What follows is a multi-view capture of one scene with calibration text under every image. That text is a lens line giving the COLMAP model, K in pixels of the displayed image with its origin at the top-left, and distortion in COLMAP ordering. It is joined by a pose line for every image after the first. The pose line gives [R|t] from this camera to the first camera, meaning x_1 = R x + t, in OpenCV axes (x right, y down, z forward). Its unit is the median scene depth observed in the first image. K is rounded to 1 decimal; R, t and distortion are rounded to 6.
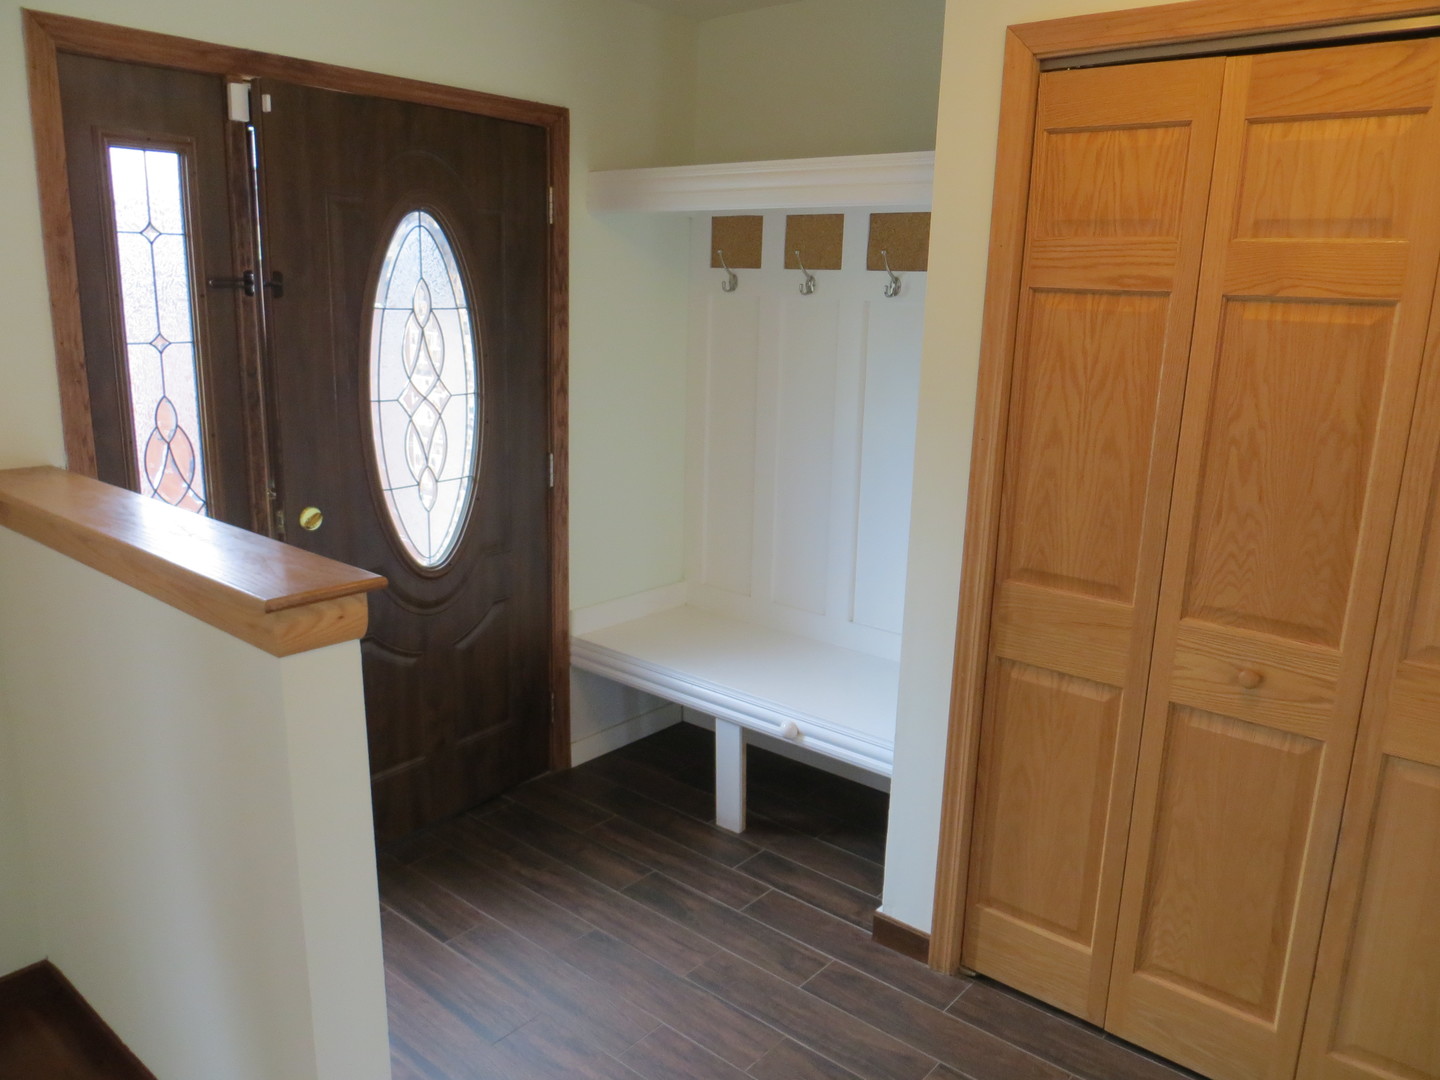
lens RADIAL K [[1074.1, 0, 718.2], [0, 1074.1, 538.8], [0, 0, 1]] dist [-0.009781, -0.006674]
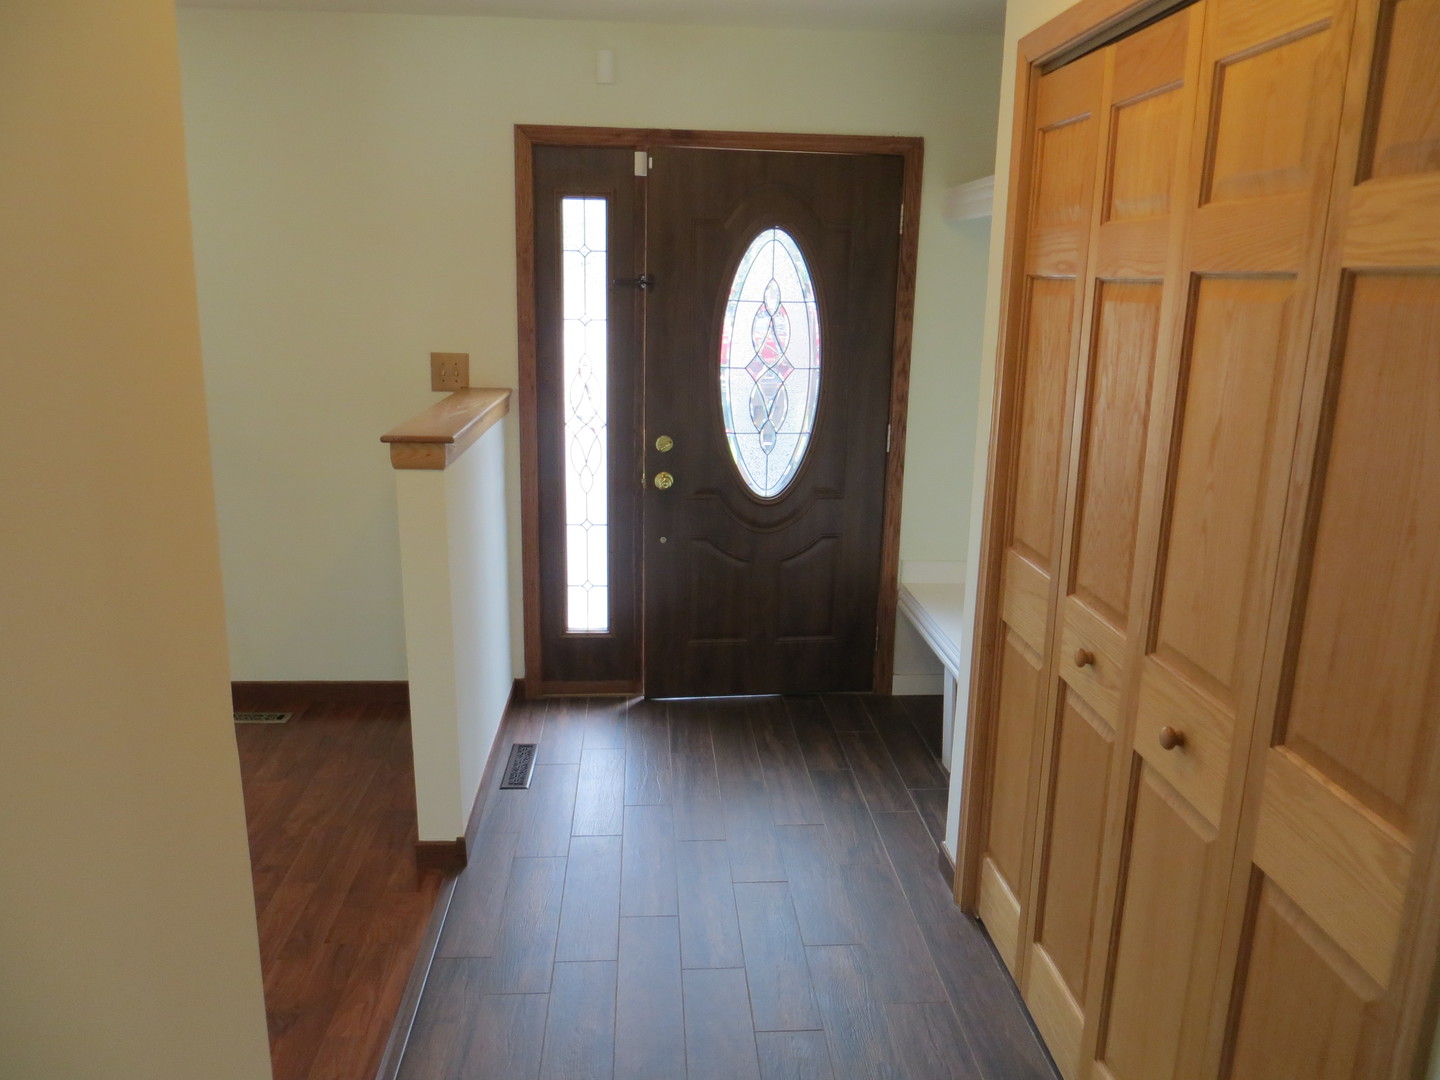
lens RADIAL K [[1071.0, 0, 723.3], [0, 1071.0, 544.0], [0, 0, 1]] dist [-0.033187, 0.005072]
pose [[0.700441, 0.158412, -0.695908, 0.645216], [-0.166025, 0.984473, 0.056992, 0.017045], [0.694131, 0.075619, 0.715866, 0.026374]]
